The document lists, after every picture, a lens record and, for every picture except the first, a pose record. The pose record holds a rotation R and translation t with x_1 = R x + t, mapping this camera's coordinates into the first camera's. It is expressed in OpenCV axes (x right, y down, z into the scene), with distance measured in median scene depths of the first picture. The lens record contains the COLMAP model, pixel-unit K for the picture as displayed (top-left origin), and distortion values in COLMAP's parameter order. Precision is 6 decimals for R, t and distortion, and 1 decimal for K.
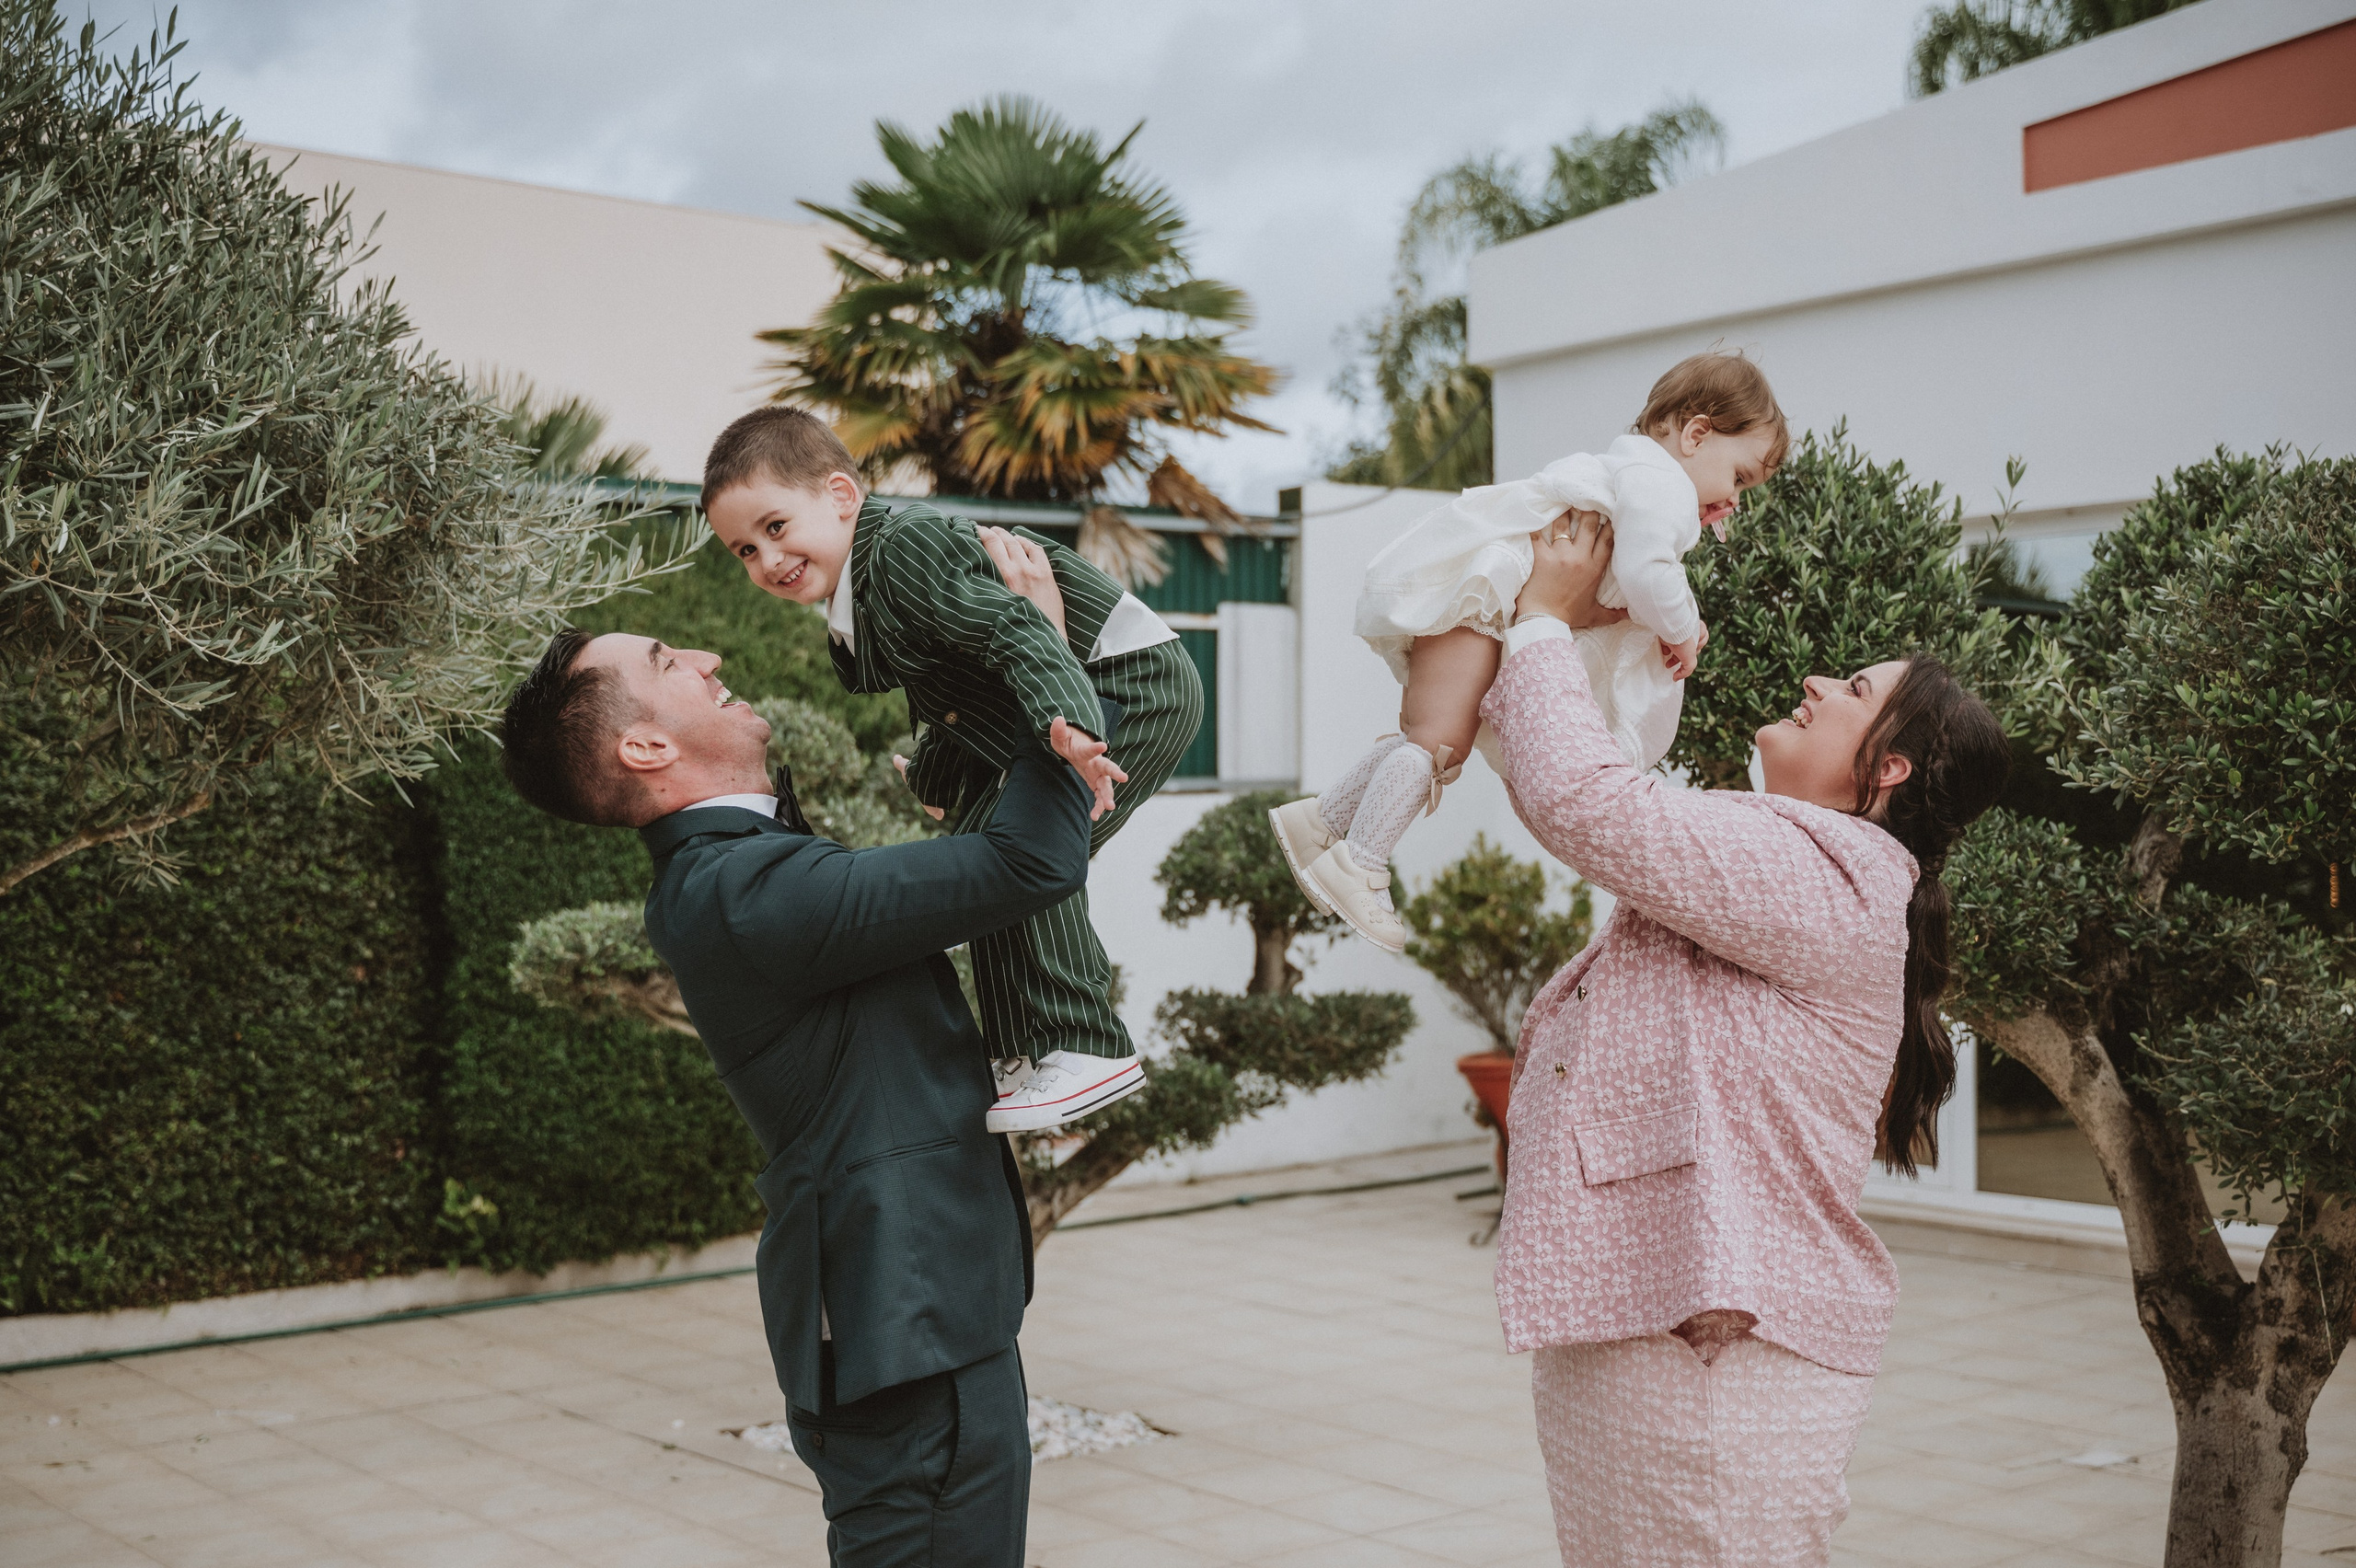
lens RADIAL K [[2951.2, 0, 1178.0], [0, 2951.2, 784.0], [0, 0, 1]] dist [0.006766, -0.005238]
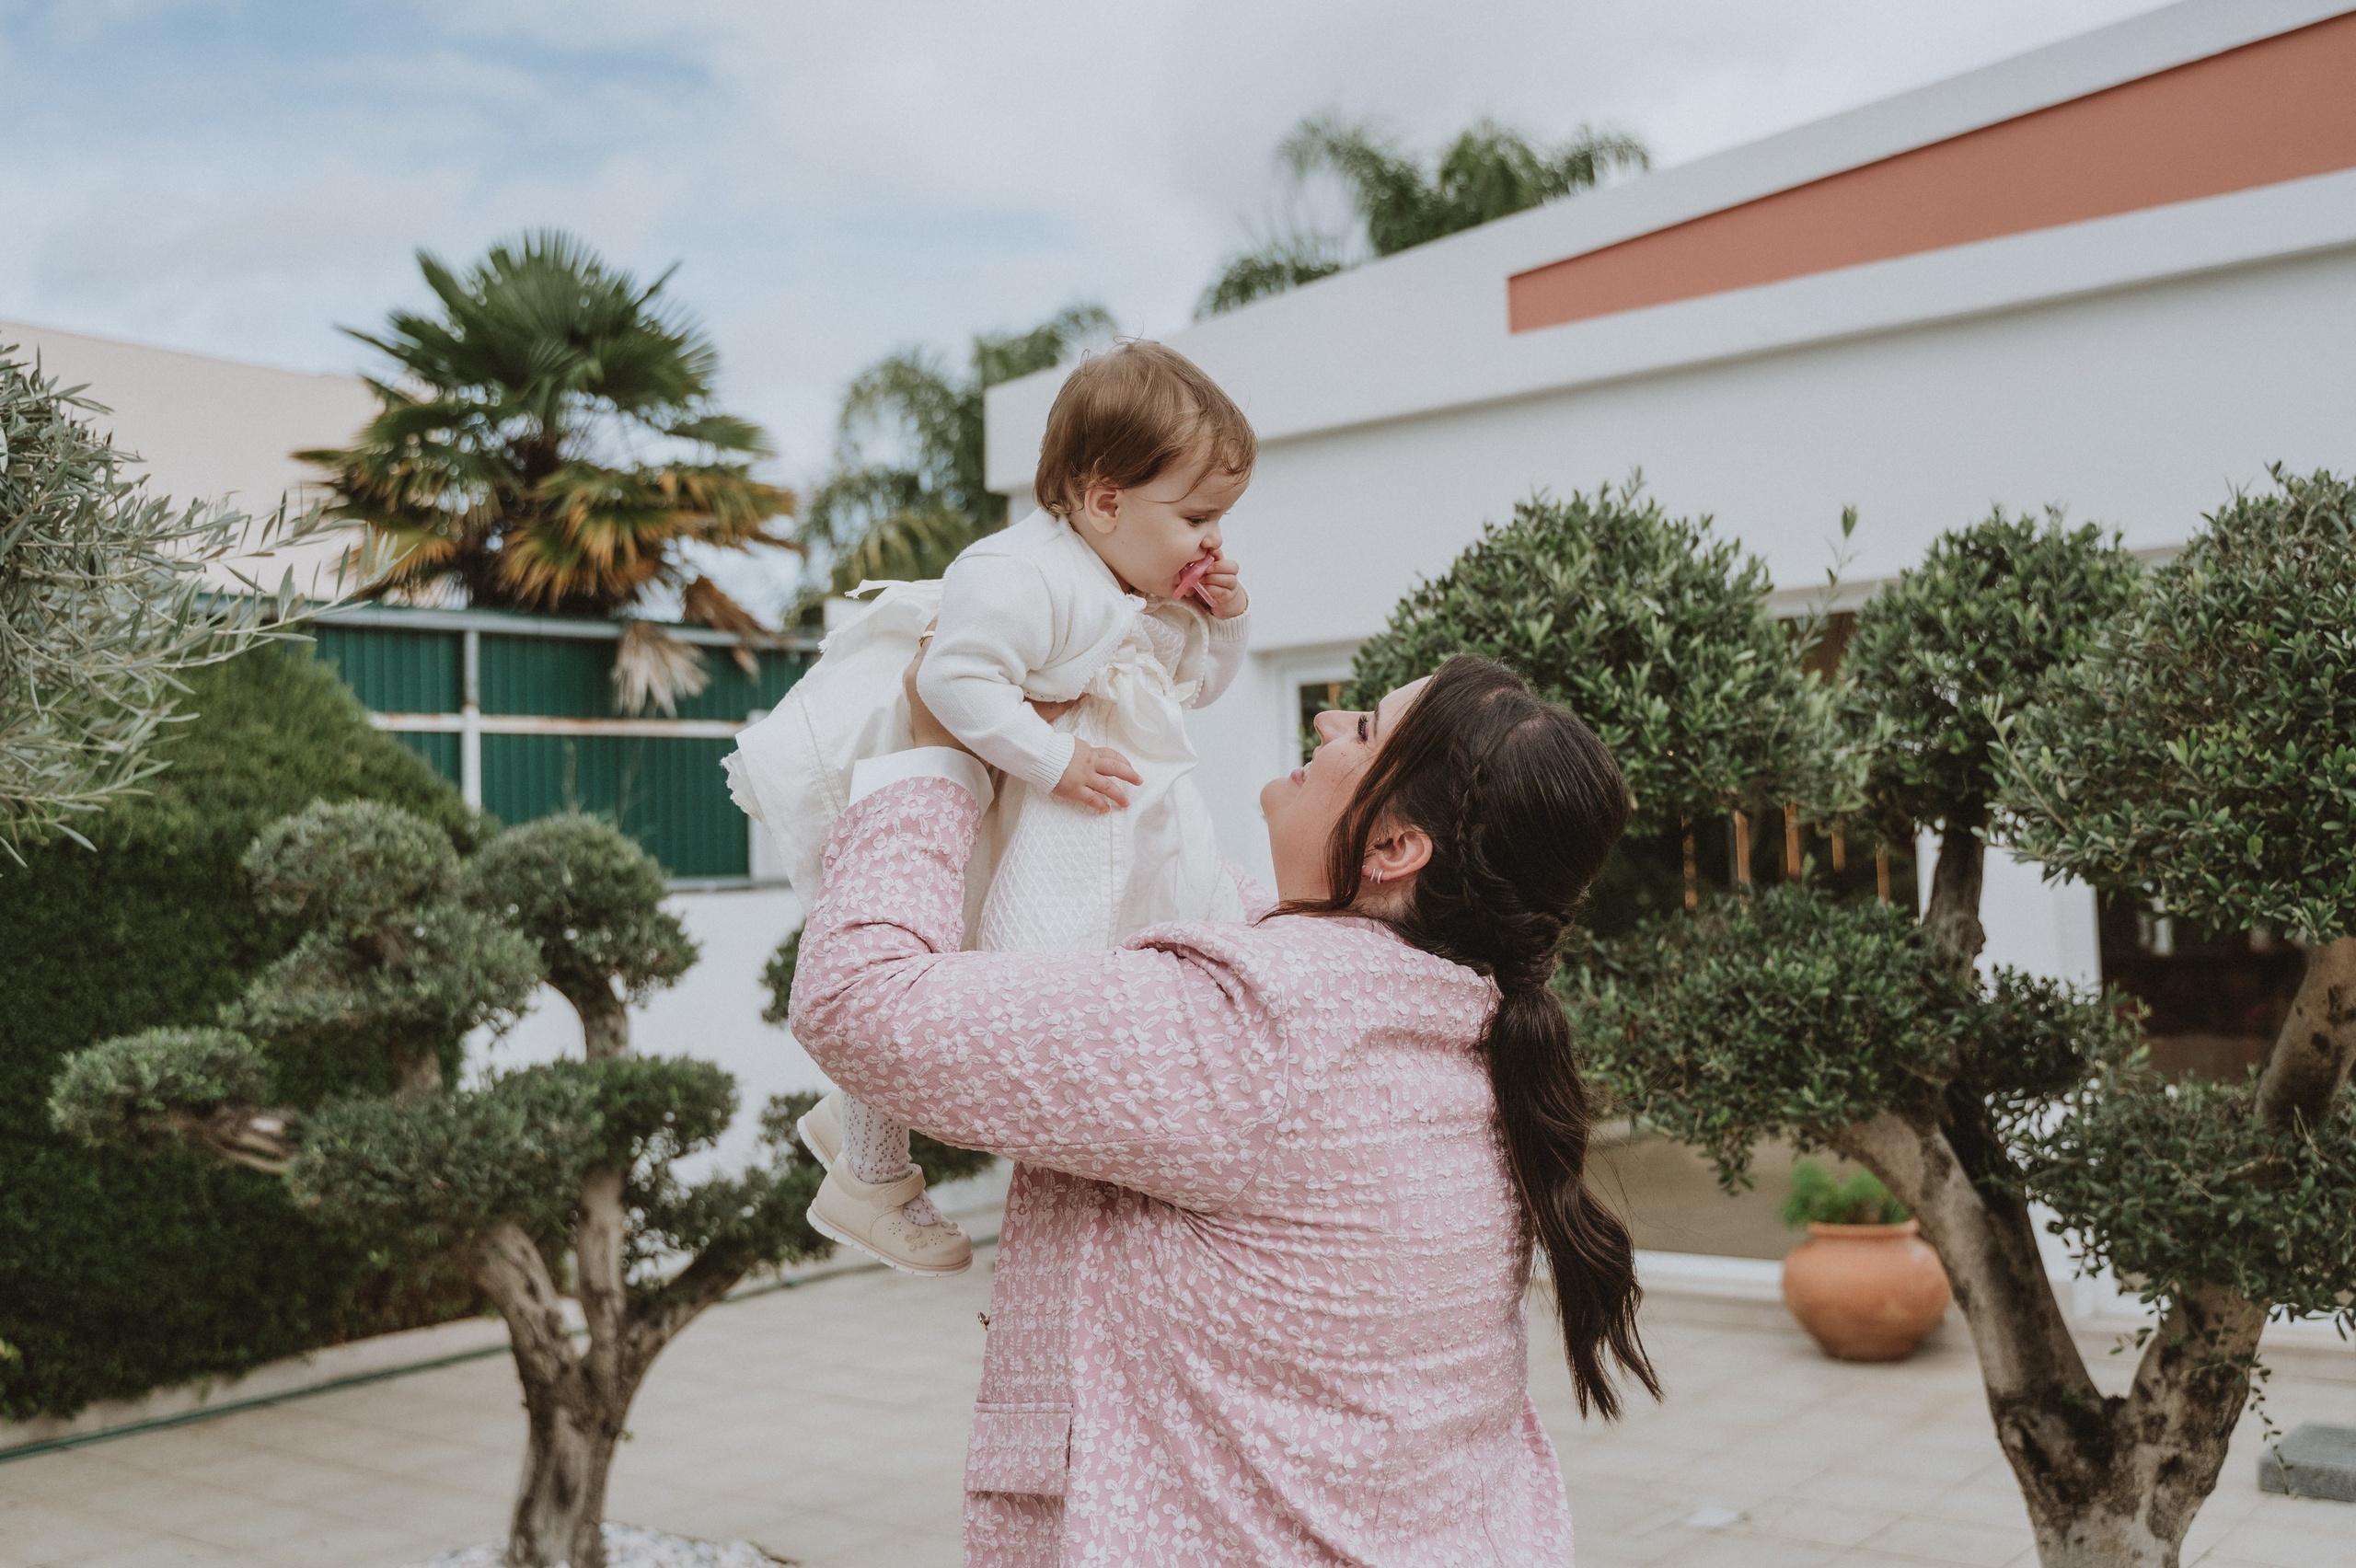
lens RADIAL K [[2402.3, 0, 1170.3], [0, 2402.3, 728.6], [0, 0, 1]] dist [0.007613, -0.016343]
pose [[0.973554, -0.007569, 0.228331, -0.049786], [0.021785, 0.997972, -0.059805, -0.000539], [-0.227415, 0.063197, 0.971745, 0.167808]]
